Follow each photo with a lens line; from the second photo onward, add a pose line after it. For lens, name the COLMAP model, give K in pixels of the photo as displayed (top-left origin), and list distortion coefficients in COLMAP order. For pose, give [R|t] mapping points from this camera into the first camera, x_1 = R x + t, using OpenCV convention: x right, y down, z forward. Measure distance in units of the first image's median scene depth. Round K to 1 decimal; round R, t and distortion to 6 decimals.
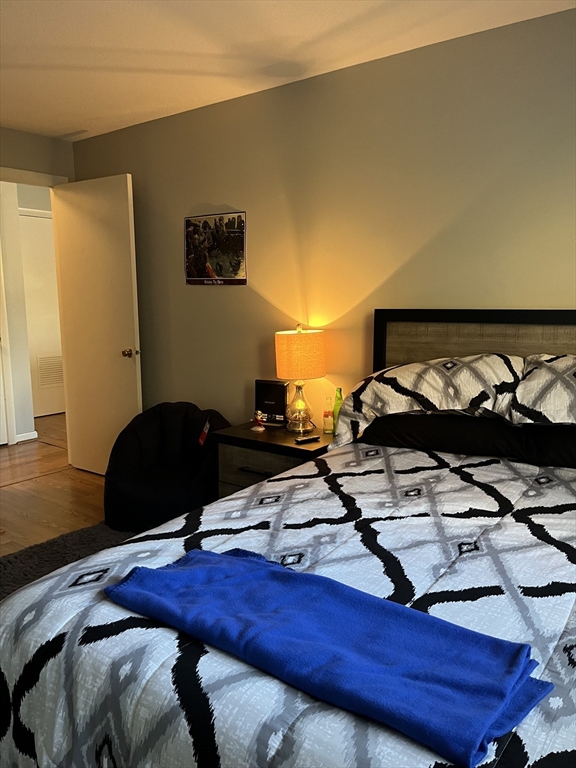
lens RADIAL K [[576.0, 0, 288.0], [0, 576.0, 384.0], [0, 0, 1]] dist [0.002788, -0.010242]
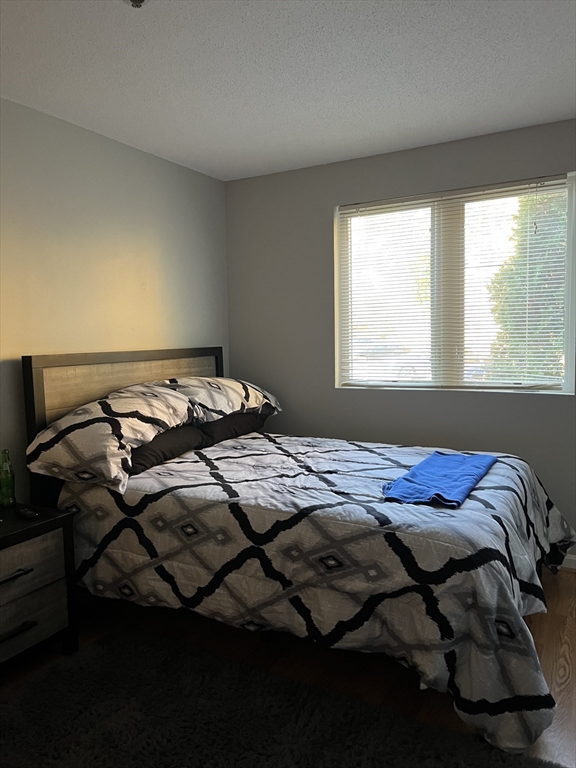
lens RADIAL K [[576.0, 0, 288.0], [0, 576.0, 384.0], [0, 0, 1]] dist [0.002788, -0.010242]
pose [[-0.139226, -0.062874, 0.988263, -1.030038], [0.178808, 0.979982, 0.087537, -0.113885], [-0.973984, 0.188896, -0.125196, 0.898847]]
